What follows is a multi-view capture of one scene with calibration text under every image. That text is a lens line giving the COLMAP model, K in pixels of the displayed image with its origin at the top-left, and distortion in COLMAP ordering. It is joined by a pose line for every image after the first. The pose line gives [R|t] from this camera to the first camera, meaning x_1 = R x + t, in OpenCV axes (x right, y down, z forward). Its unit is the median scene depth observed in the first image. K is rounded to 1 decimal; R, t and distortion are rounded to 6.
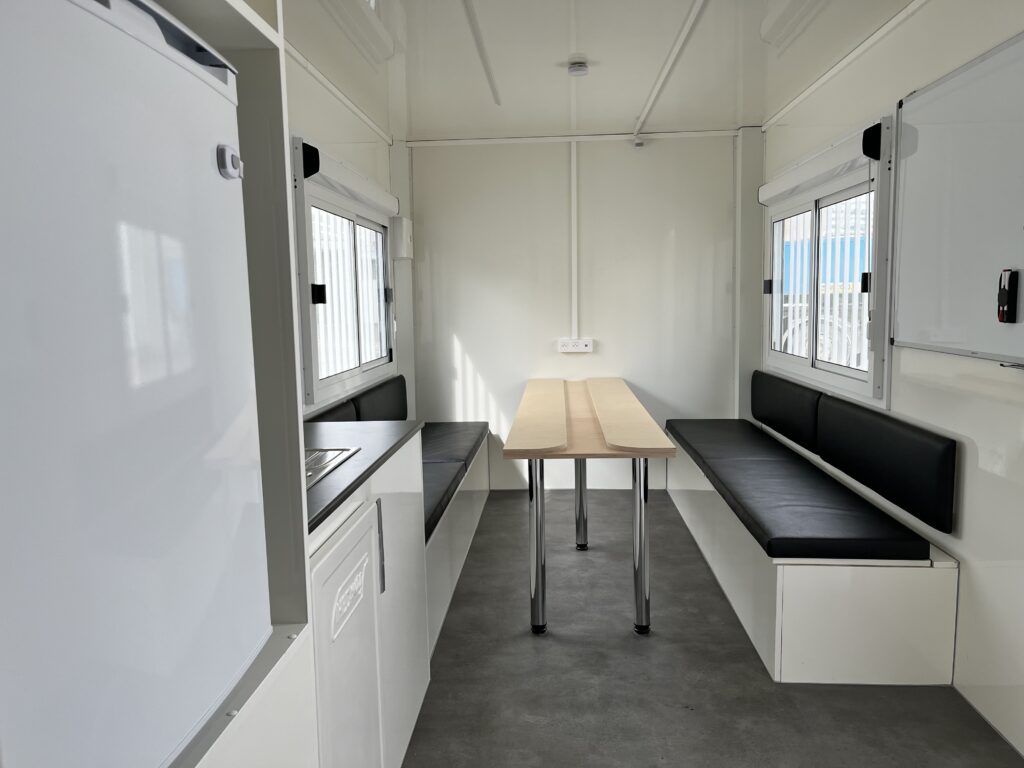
lens RADIAL K [[769.3, 0, 512.0], [0, 769.3, 384.0], [0, 0, 1]] dist [0.068965, -0.093670]
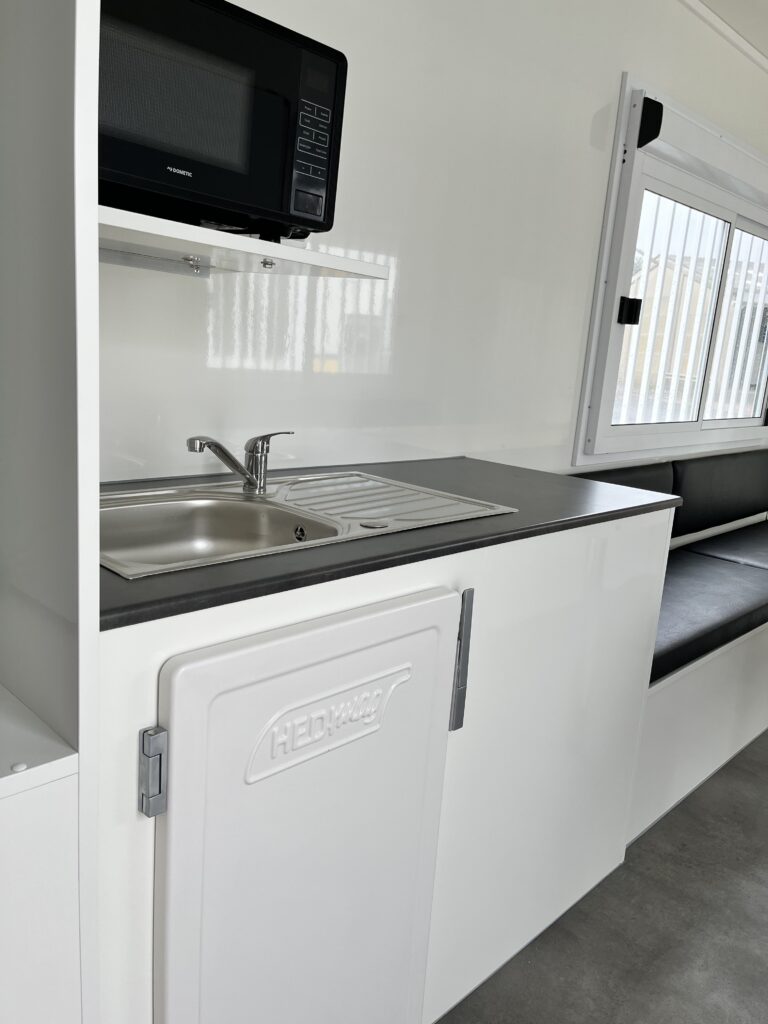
lens RADIAL K [[773.4, 0, 402.4], [0, 773.4, 512.4], [0, 0, 1]] dist [0.066393, -0.110446]
pose [[0.756638, 0.215858, -0.617175, 0.078851], [-0.162518, 0.976397, 0.142255, 0.002727], [0.633315, -0.007333, 0.773860, 0.233722]]
